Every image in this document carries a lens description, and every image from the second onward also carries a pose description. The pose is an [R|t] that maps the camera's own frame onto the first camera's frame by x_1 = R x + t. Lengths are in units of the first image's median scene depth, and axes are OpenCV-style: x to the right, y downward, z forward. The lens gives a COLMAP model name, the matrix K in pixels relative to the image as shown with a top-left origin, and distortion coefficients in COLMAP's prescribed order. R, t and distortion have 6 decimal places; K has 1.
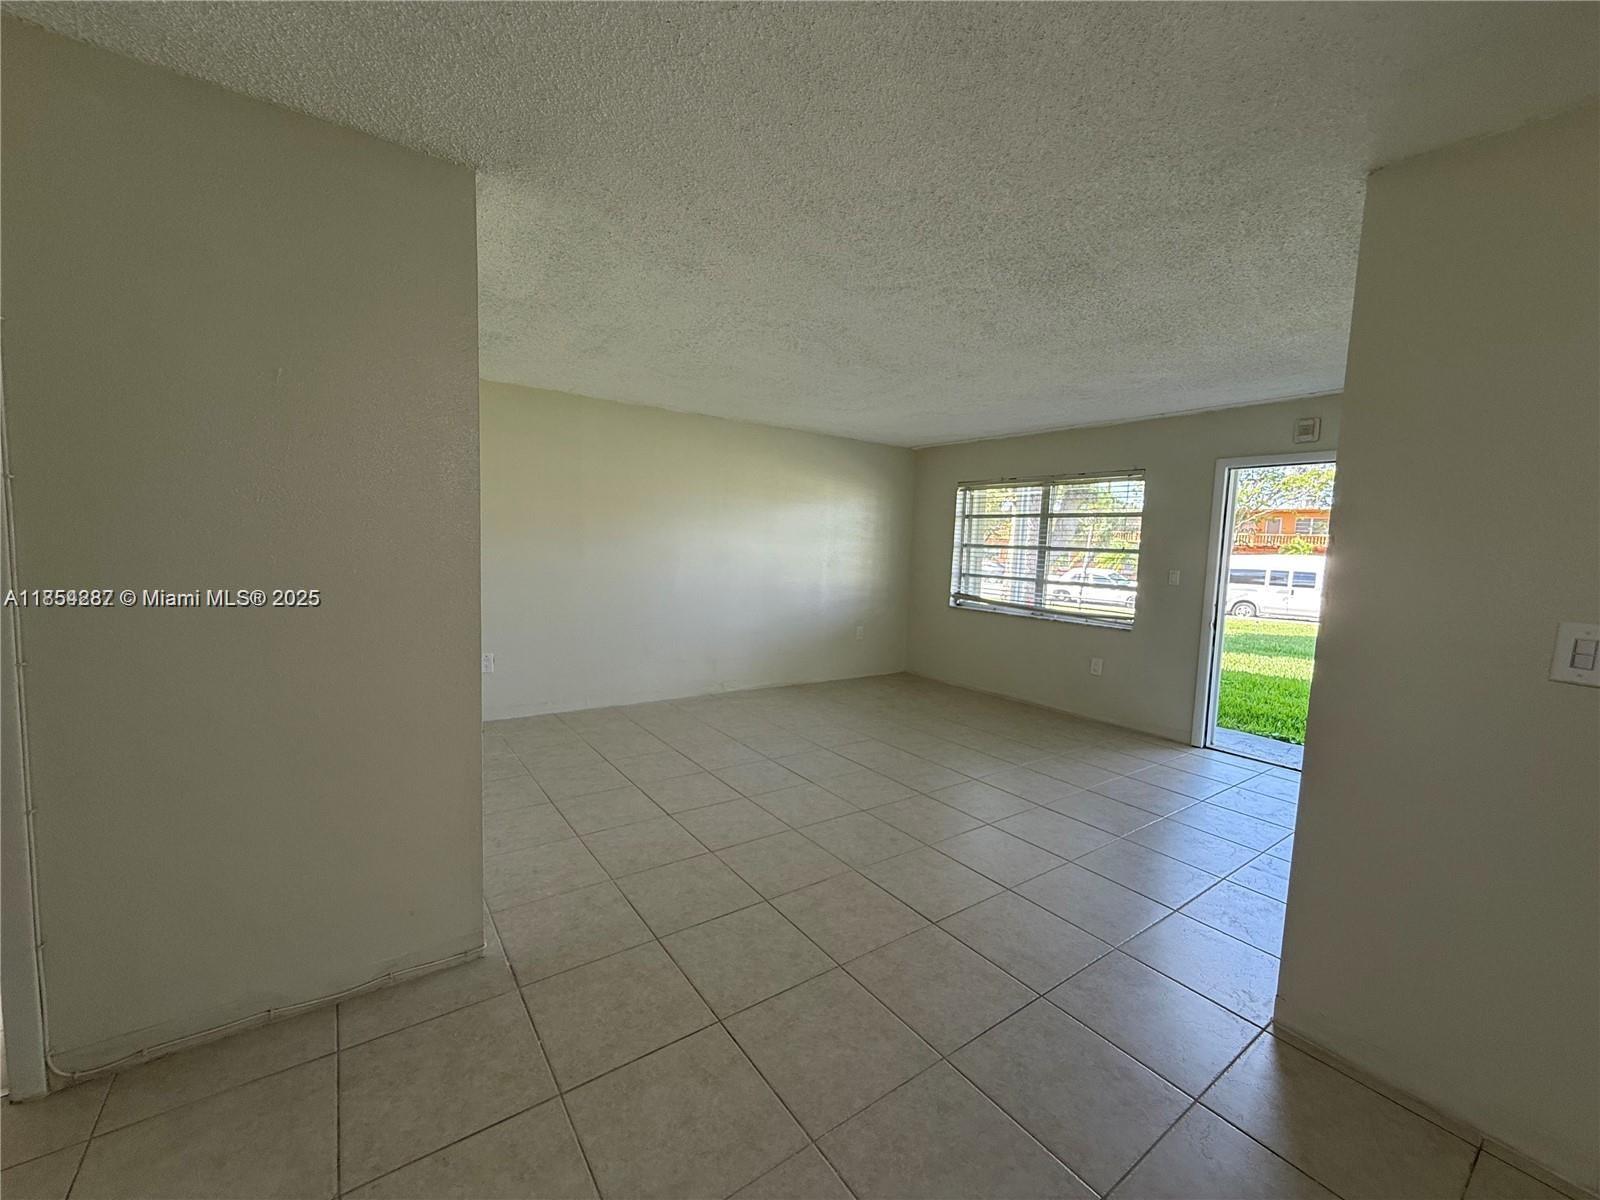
lens RADIAL K [[638.1, 0, 797.2], [0, 638.1, 599.6], [0, 0, 1]] dist [0.001572, 0.000031]
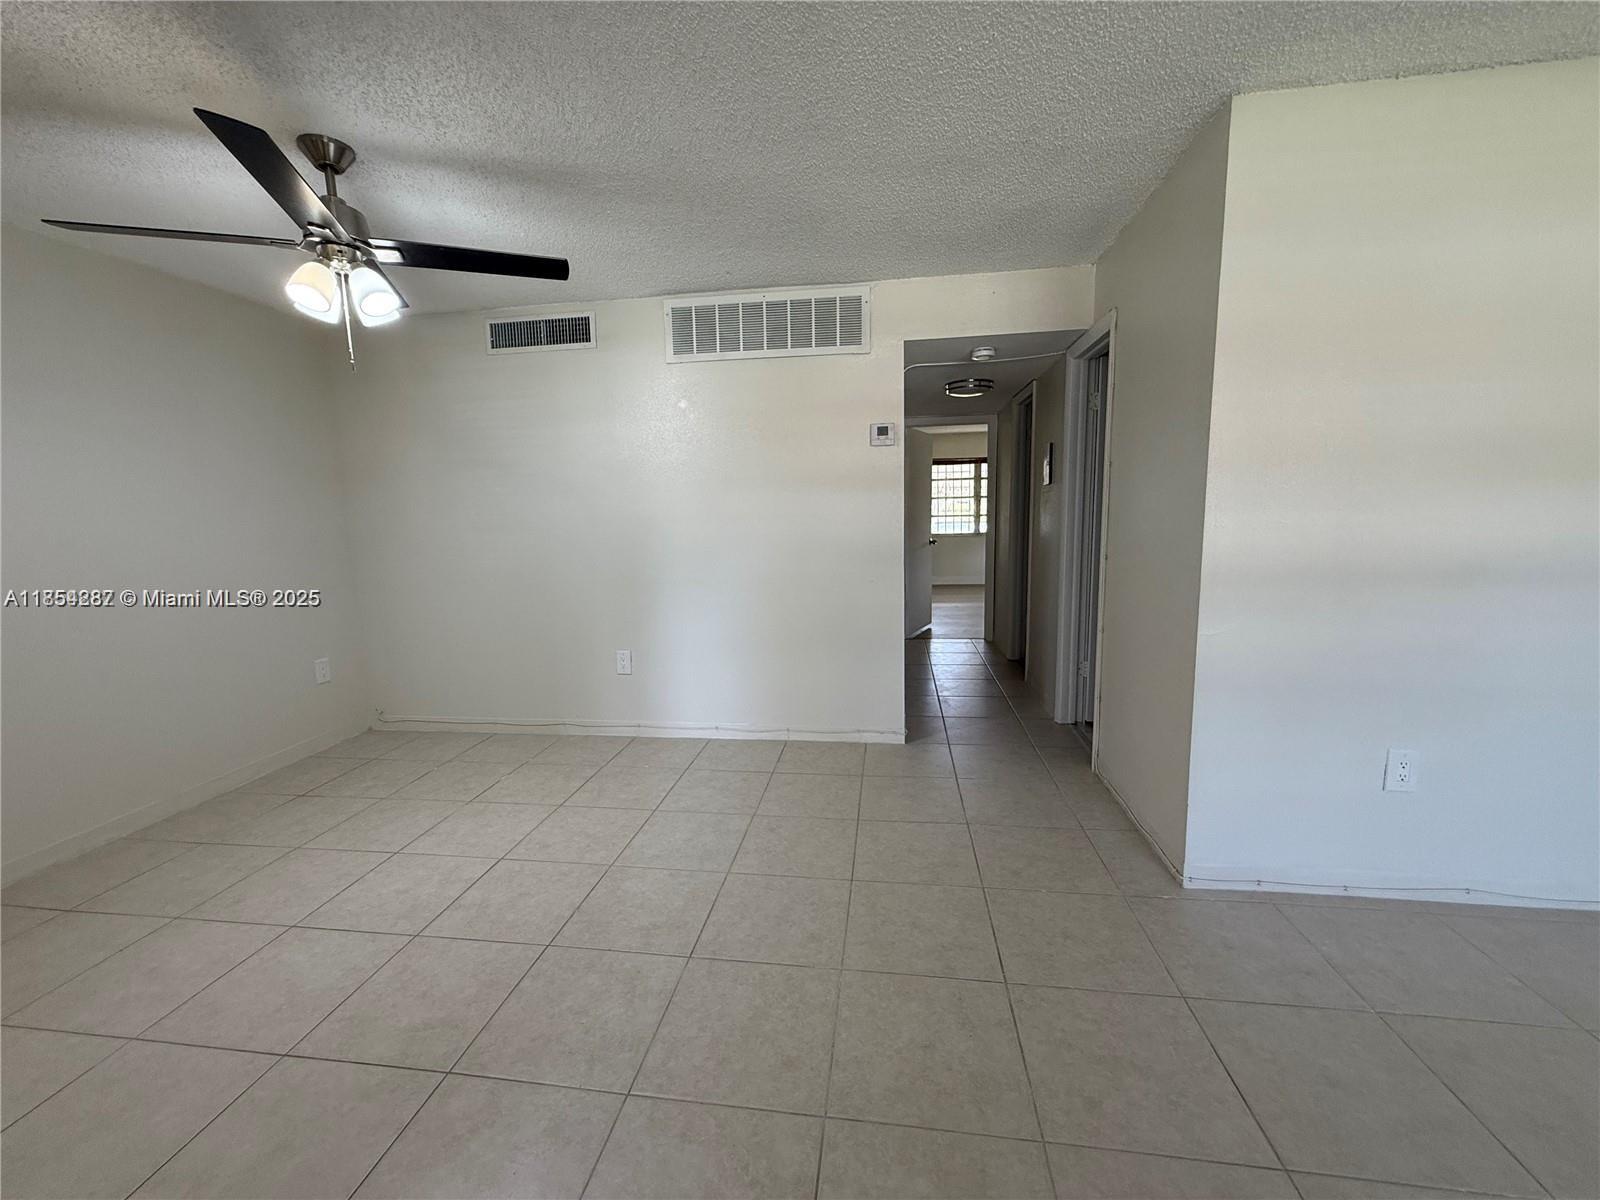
lens RADIAL K [[638.1, 0, 797.2], [0, 638.1, 599.6], [0, 0, 1]] dist [0.001572, 0.000031]
pose [[-0.695033, 0.083099, -0.714160, 0.259580], [-0.062819, 0.982481, 0.175458, -0.015295], [0.716228, 0.166812, -0.677636, 0.476462]]
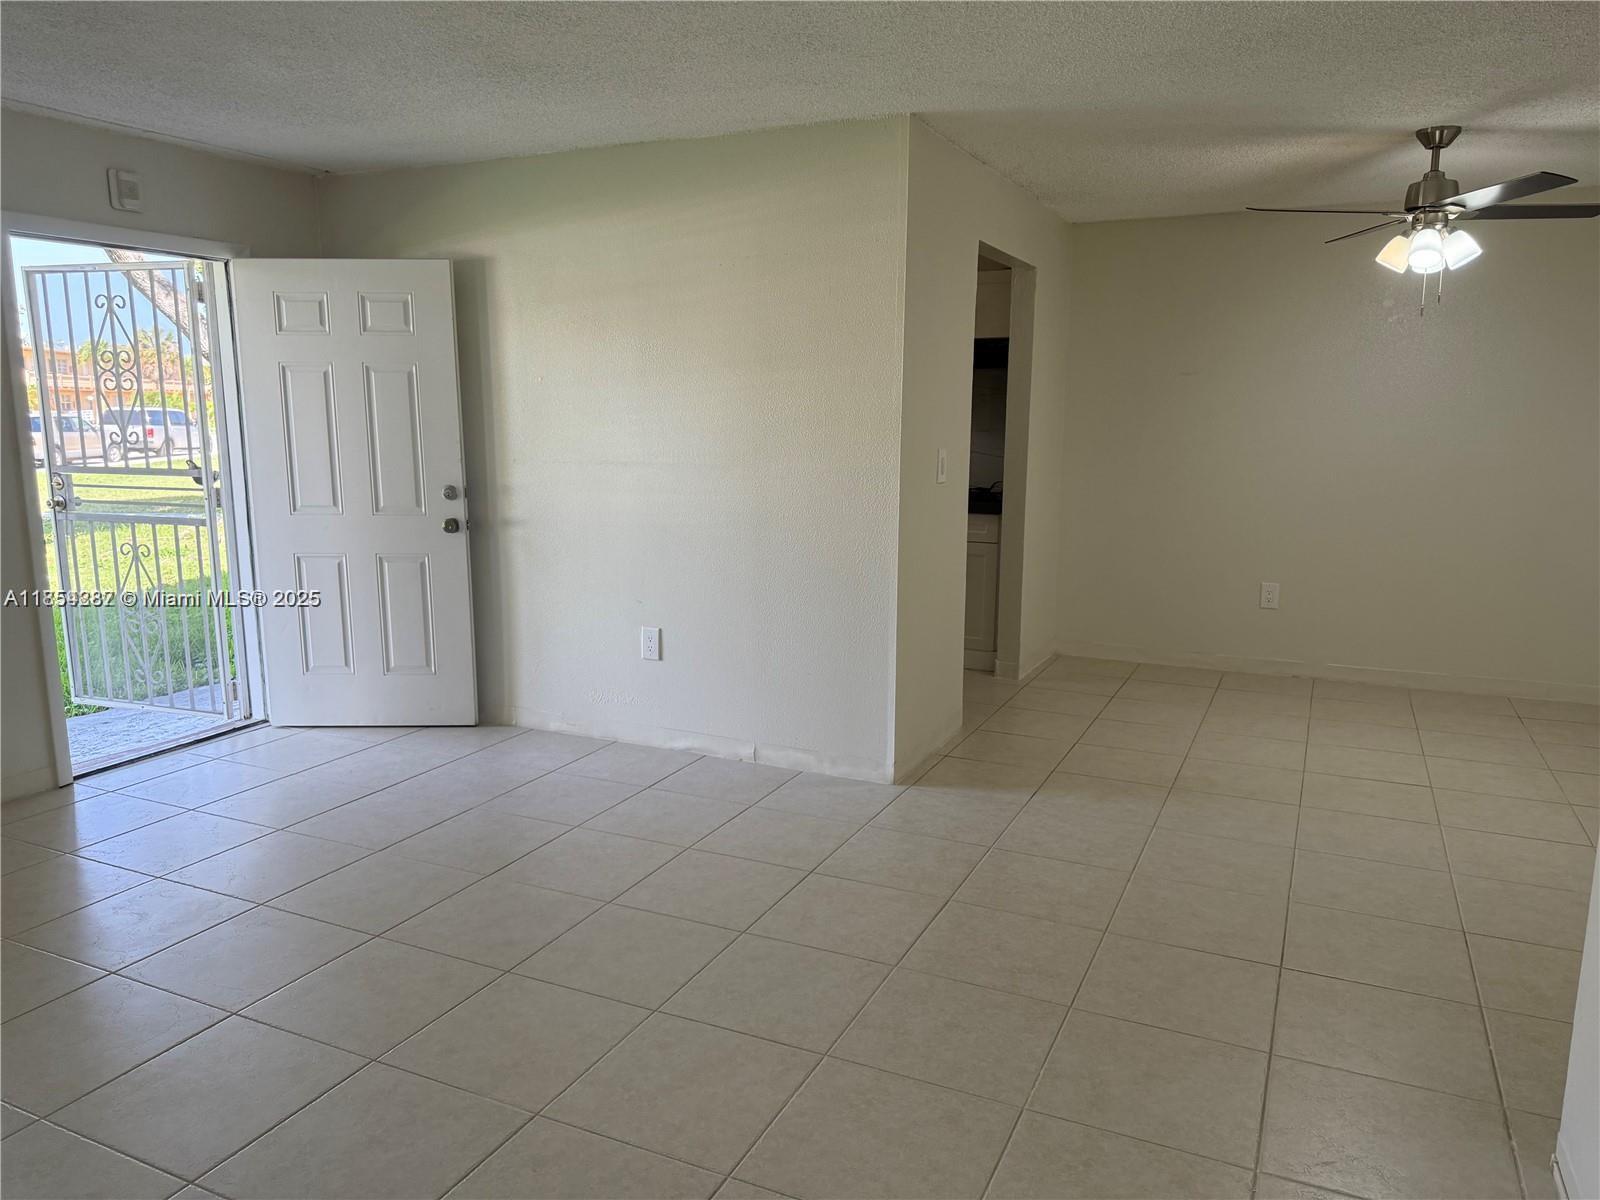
lens RADIAL K [[1114.1, 0, 799.7], [0, 1114.1, 605.7], [0, 0, 1]] dist [0.069842, -0.086173]
pose [[-0.482144, -0.194026, 0.854337, -0.377435], [0.056515, 0.966249, 0.251336, -0.096764], [-0.874267, 0.169463, -0.454905, 0.797877]]
